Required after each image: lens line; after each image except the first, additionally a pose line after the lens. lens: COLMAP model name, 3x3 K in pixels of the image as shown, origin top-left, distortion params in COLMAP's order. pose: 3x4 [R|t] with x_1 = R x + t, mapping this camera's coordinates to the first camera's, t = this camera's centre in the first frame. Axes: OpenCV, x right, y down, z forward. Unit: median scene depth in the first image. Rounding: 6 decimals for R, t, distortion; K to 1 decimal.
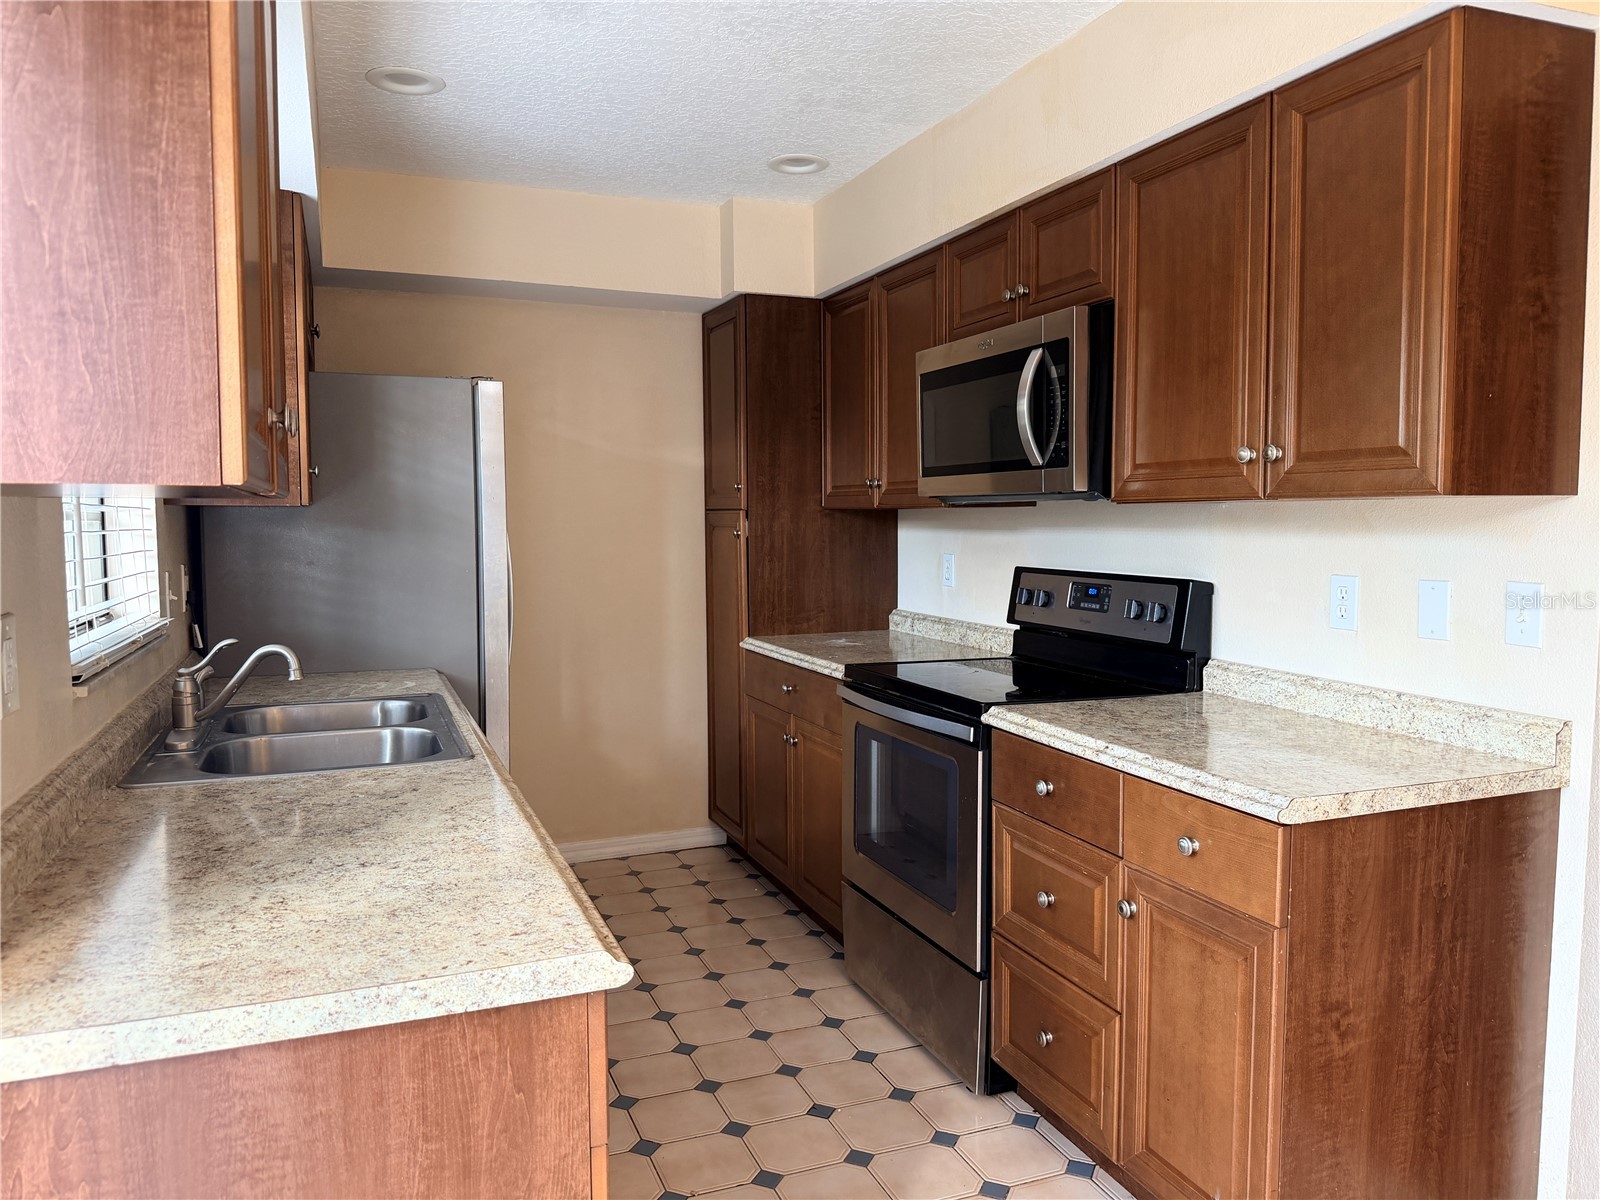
lens RADIAL K [[1137.2, 0, 800.0], [0, 1137.2, 600.0], [0, 0, 1]] dist [0.017538, -0.020141]
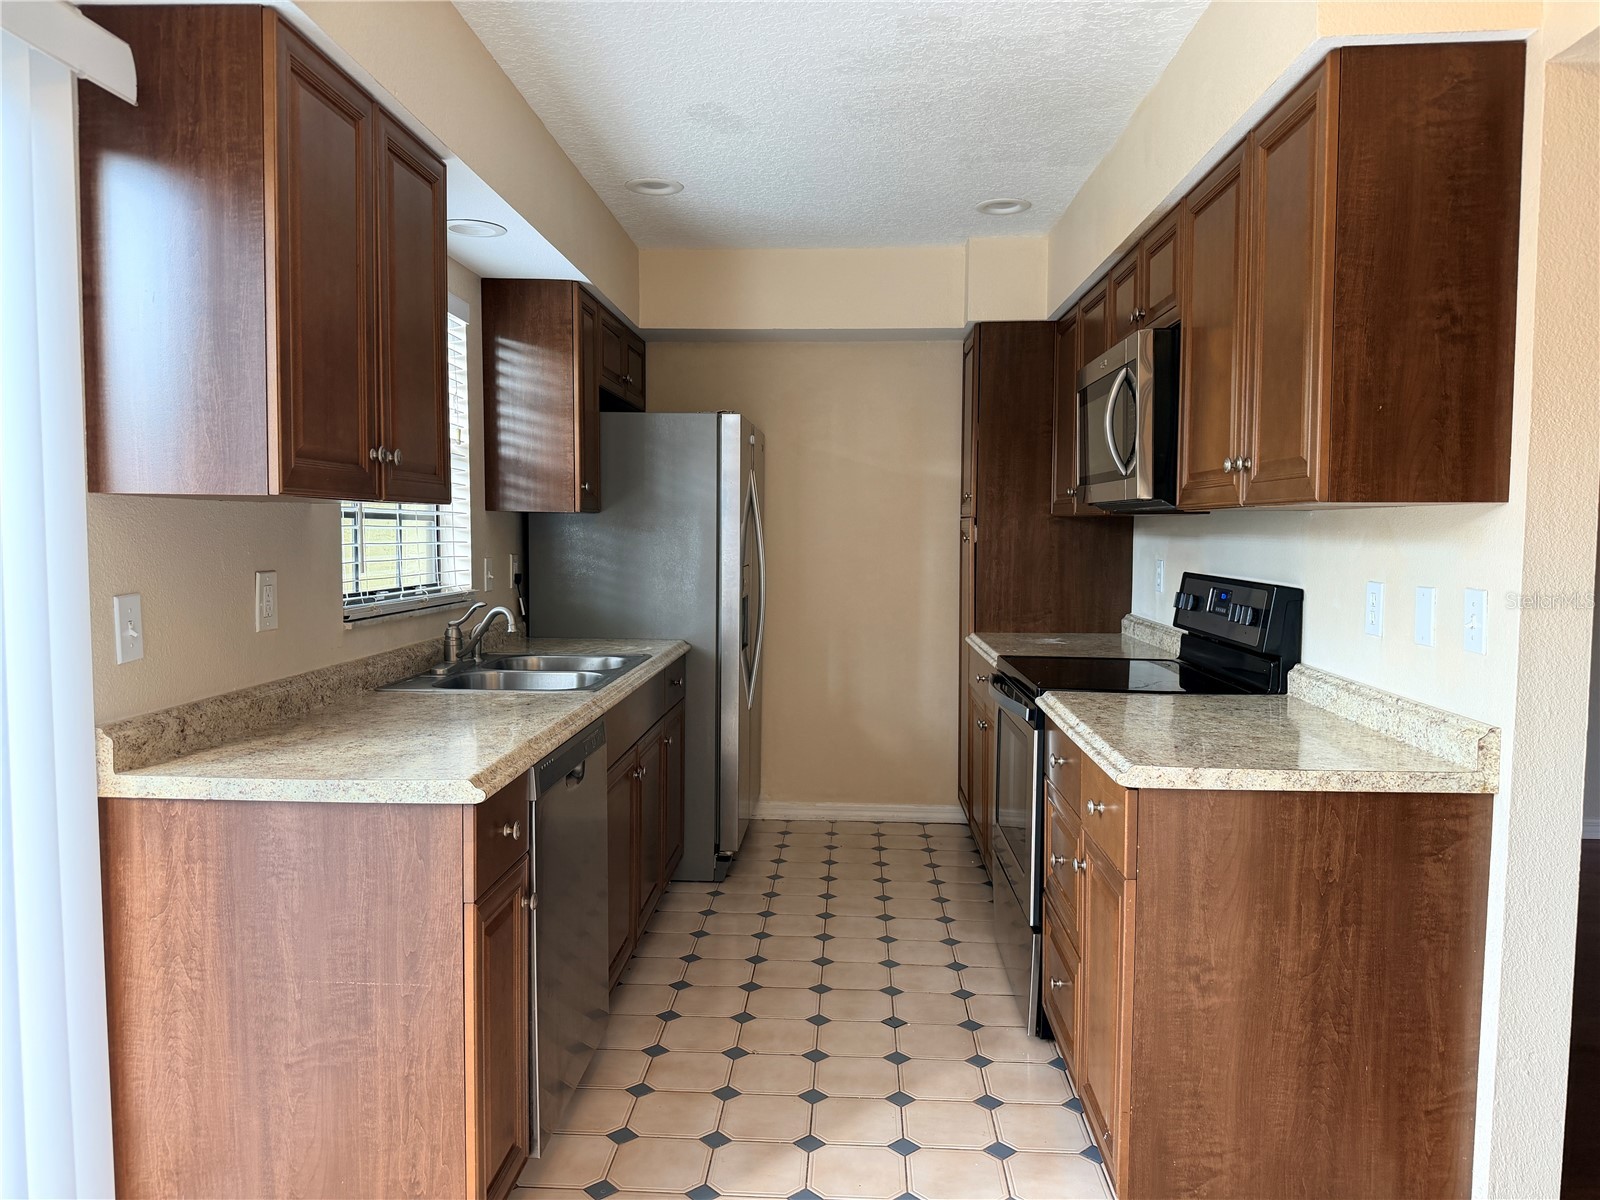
lens RADIAL K [[1137.2, 0, 800.0], [0, 1137.2, 600.0], [0, 0, 1]] dist [0.017538, -0.020141]
pose [[0.910041, 0.035252, -0.413016, 0.552080], [-0.039073, 0.999236, -0.000807, 0.019828], [0.412672, 0.016872, 0.910723, -0.172704]]
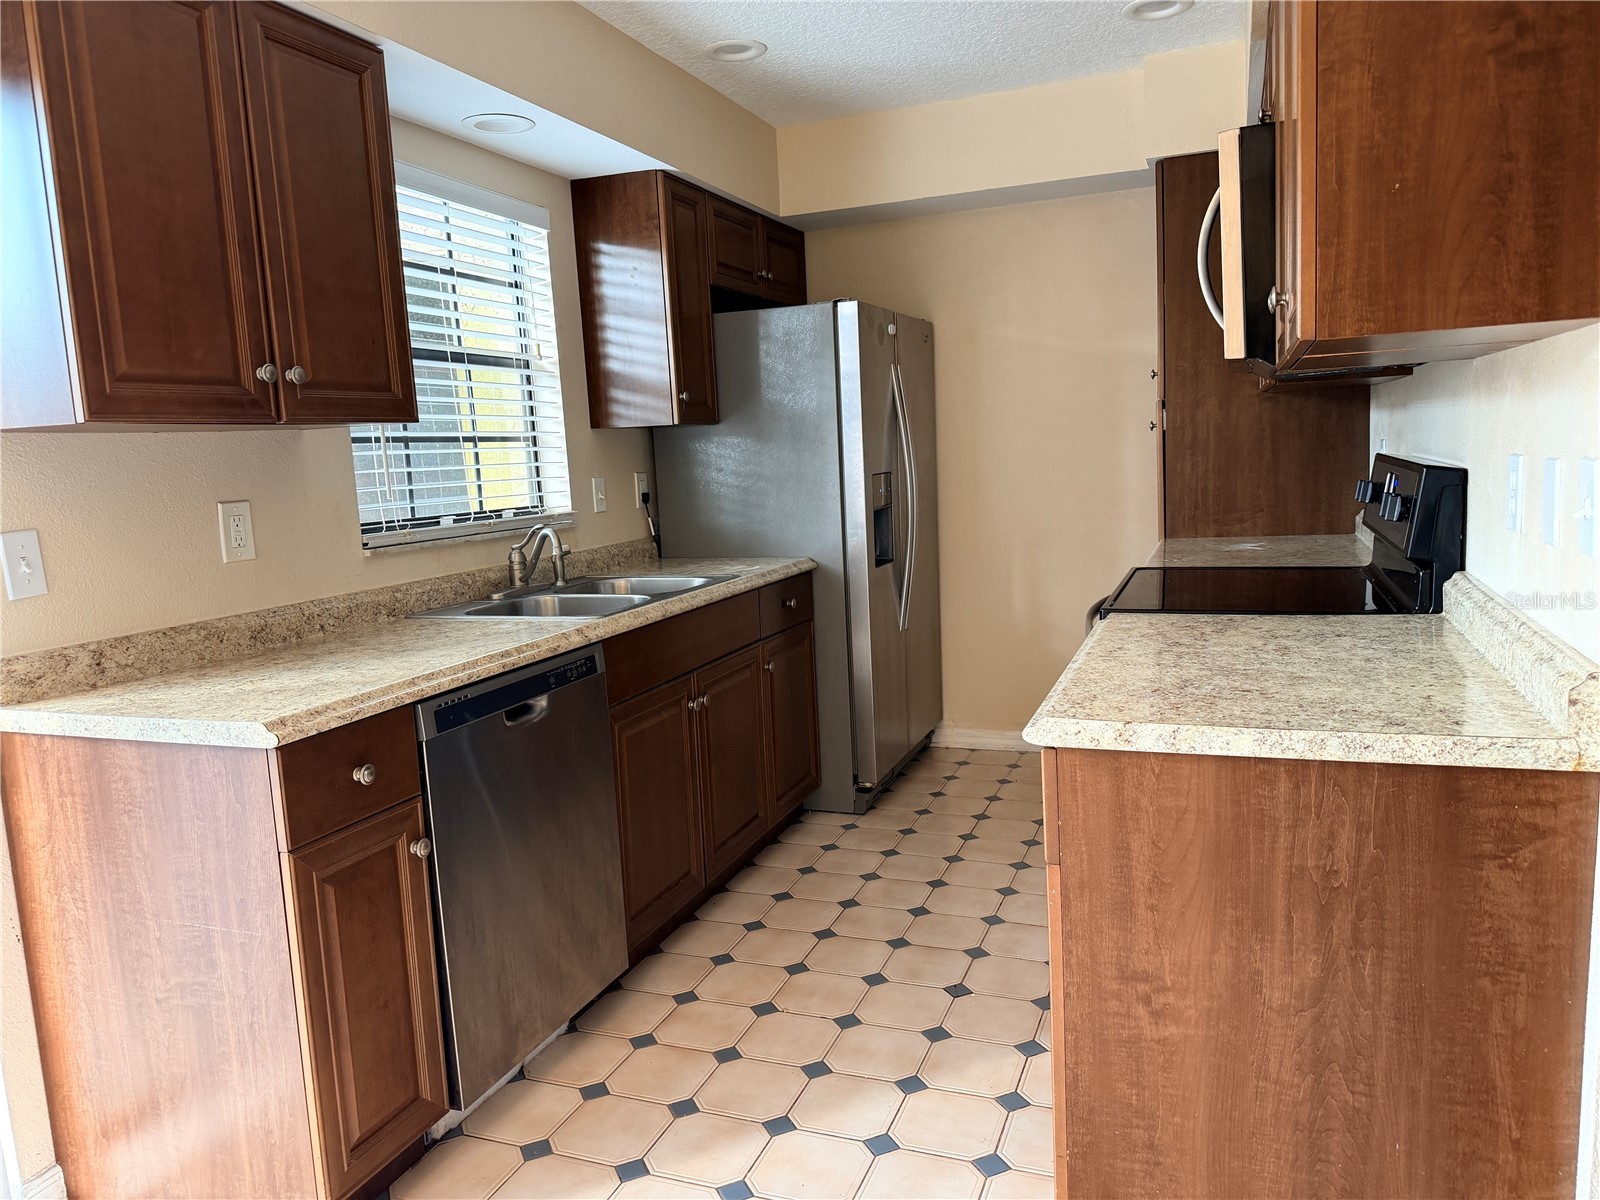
lens RADIAL K [[1138.1, 0, 806.0], [0, 1138.1, 605.7], [0, 0, 1]] dist [0.029824, -0.034339]
pose [[0.736262, 0.060358, -0.674000, 0.813821], [-0.000878, 0.996099, 0.088243, 0.012466], [0.676696, -0.064379, 0.733442, 0.232749]]
